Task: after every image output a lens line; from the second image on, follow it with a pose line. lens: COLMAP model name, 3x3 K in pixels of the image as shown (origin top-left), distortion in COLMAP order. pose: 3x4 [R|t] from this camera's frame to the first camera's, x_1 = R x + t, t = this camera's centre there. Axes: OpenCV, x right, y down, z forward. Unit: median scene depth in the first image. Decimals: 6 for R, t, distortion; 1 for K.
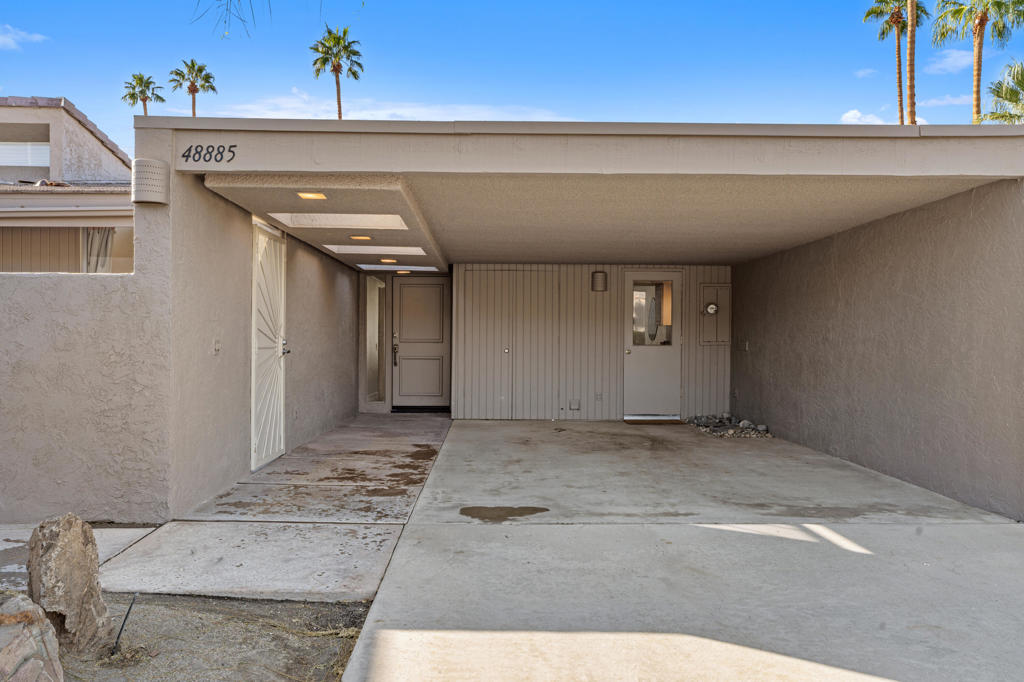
lens RADIAL K [[781.0, 0, 510.0], [0, 781.0, 338.1], [0, 0, 1]] dist [-0.000999, 0.005885]
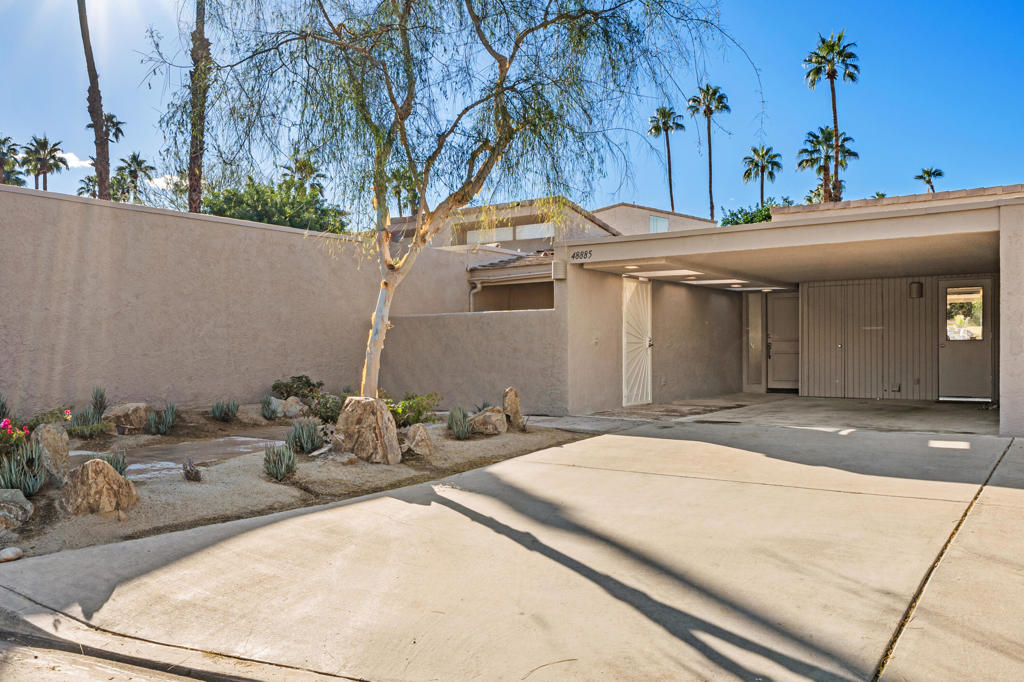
lens RADIAL K [[824.7, 0, 512.2], [0, 824.7, 343.1], [0, 0, 1]] dist [0.000828, 0.001239]
pose [[0.799470, -0.013672, -0.600551, 0.390471], [0.011297, 0.999906, -0.007724, 0.015604], [0.600600, -0.000609, 0.799549, -0.455895]]
